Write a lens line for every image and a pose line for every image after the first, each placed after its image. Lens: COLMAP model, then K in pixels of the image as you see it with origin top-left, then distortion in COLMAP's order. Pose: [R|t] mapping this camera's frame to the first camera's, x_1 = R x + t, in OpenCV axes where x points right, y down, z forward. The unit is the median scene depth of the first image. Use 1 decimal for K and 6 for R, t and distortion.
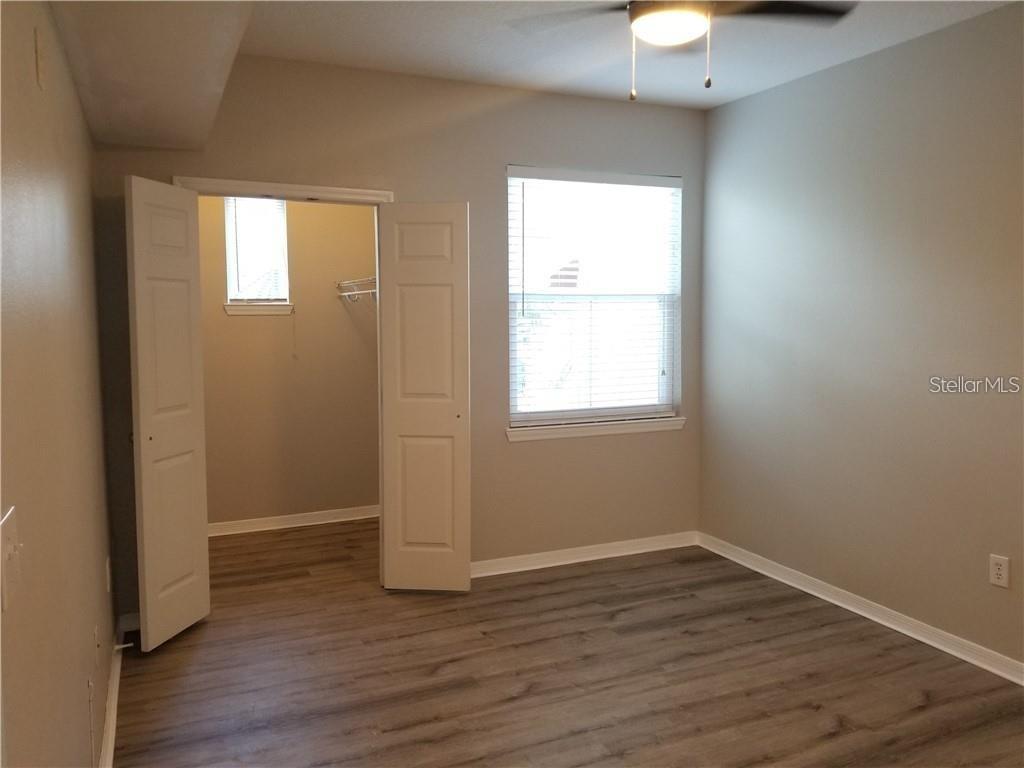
lens RADIAL K [[793.6, 0, 507.8], [0, 793.6, 381.1], [0, 0, 1]] dist [0.056971, -0.099629]
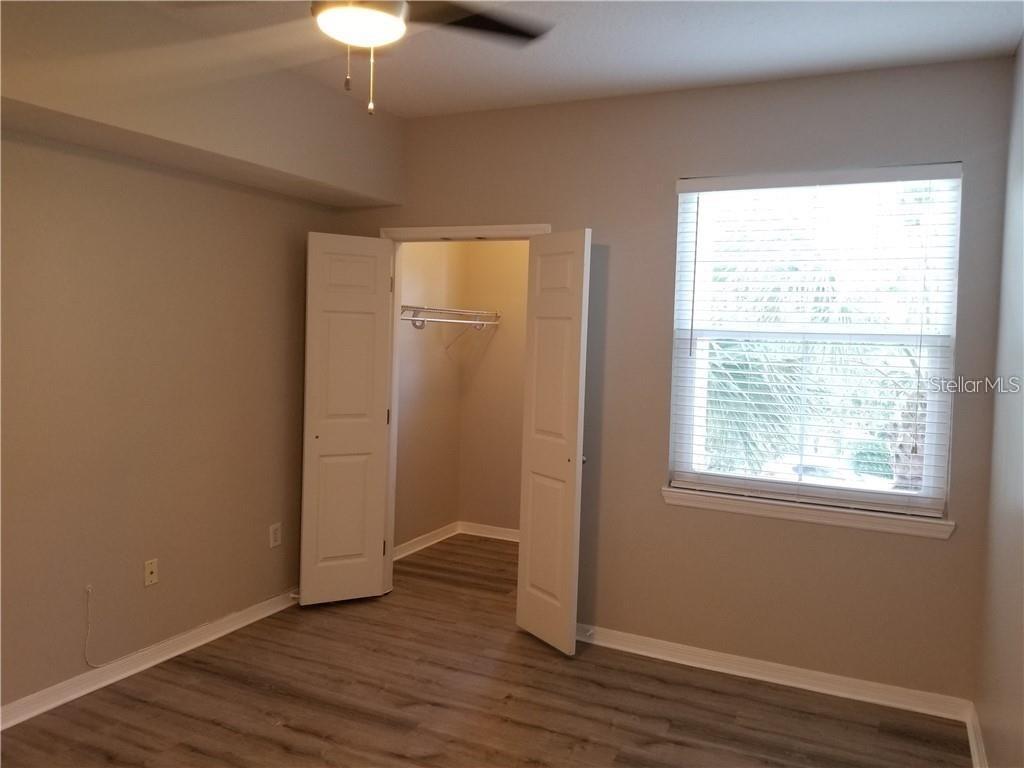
lens RADIAL K [[793.6, 0, 503.7], [0, 793.6, 375.6], [0, 0, 1]] dist [0.056971, -0.099629]
pose [[0.639310, 0.066059, -0.766107, 0.588226], [-0.099274, 0.995056, 0.002957, -0.048694], [0.762514, 0.074165, 0.642707, 0.343227]]
